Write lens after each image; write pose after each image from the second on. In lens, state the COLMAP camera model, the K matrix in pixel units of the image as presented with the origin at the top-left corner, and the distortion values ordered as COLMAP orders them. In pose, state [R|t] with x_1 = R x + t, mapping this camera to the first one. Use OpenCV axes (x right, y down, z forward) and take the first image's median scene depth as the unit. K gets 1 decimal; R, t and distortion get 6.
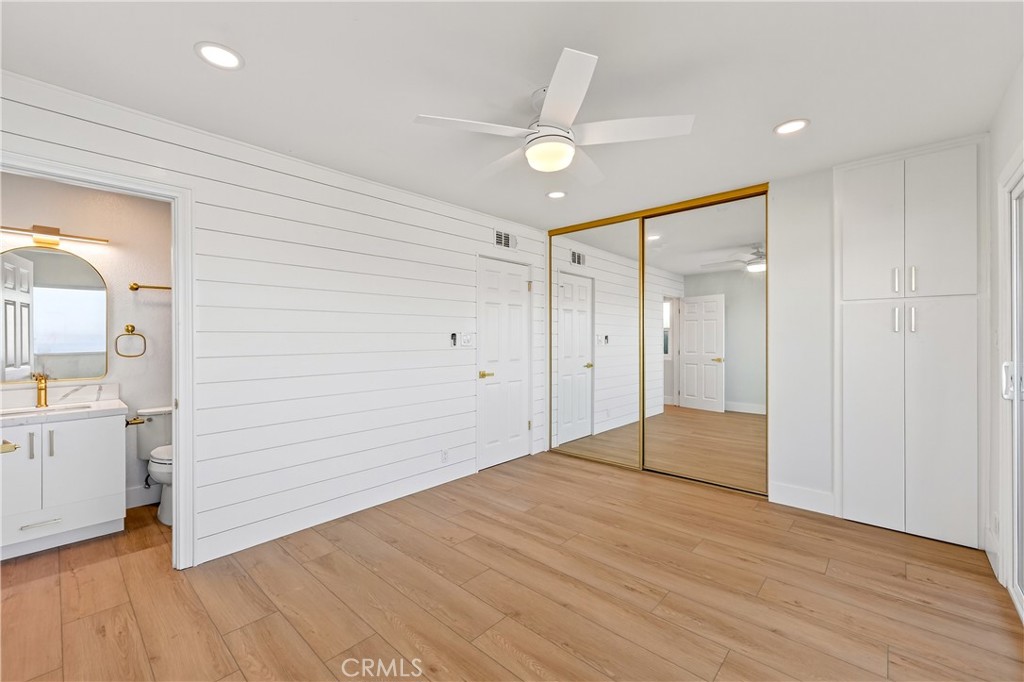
lens RADIAL K [[416.2, 0, 504.4], [0, 416.2, 335.8], [0, 0, 1]] dist [0.000622, -0.000042]
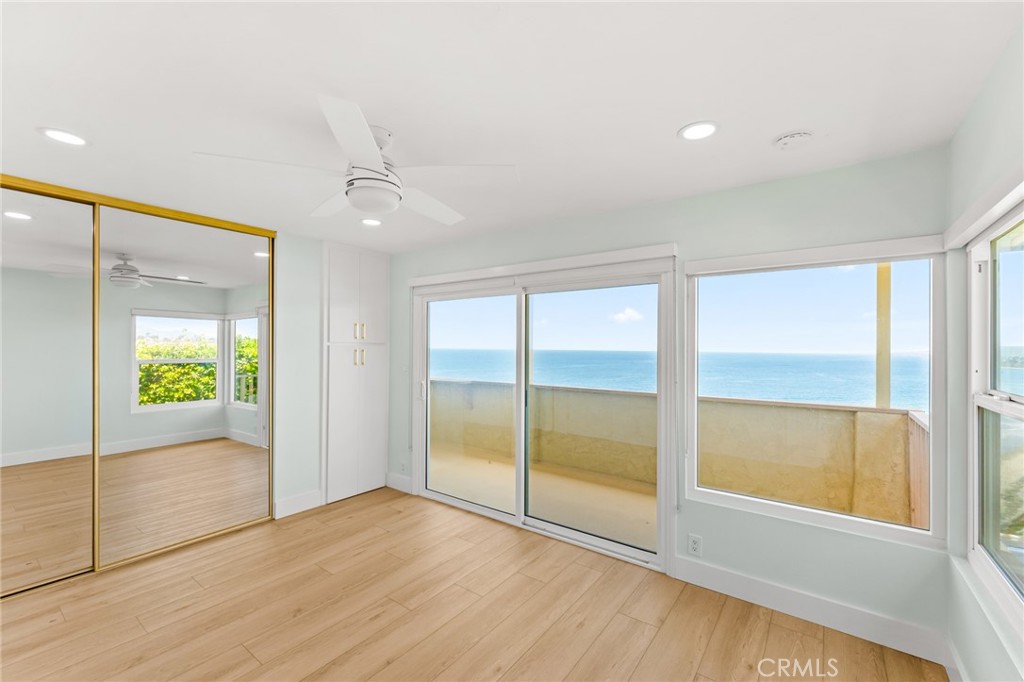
lens RADIAL K [[416.2, 0, 507.7], [0, 416.2, 343.6], [0, 0, 1]] dist [0.000622, -0.000042]
pose [[-0.099177, 0.011865, 0.994999, -0.661041], [-0.014890, 0.999799, -0.013406, -0.080674], [-0.994958, -0.016145, -0.098980, 0.618118]]
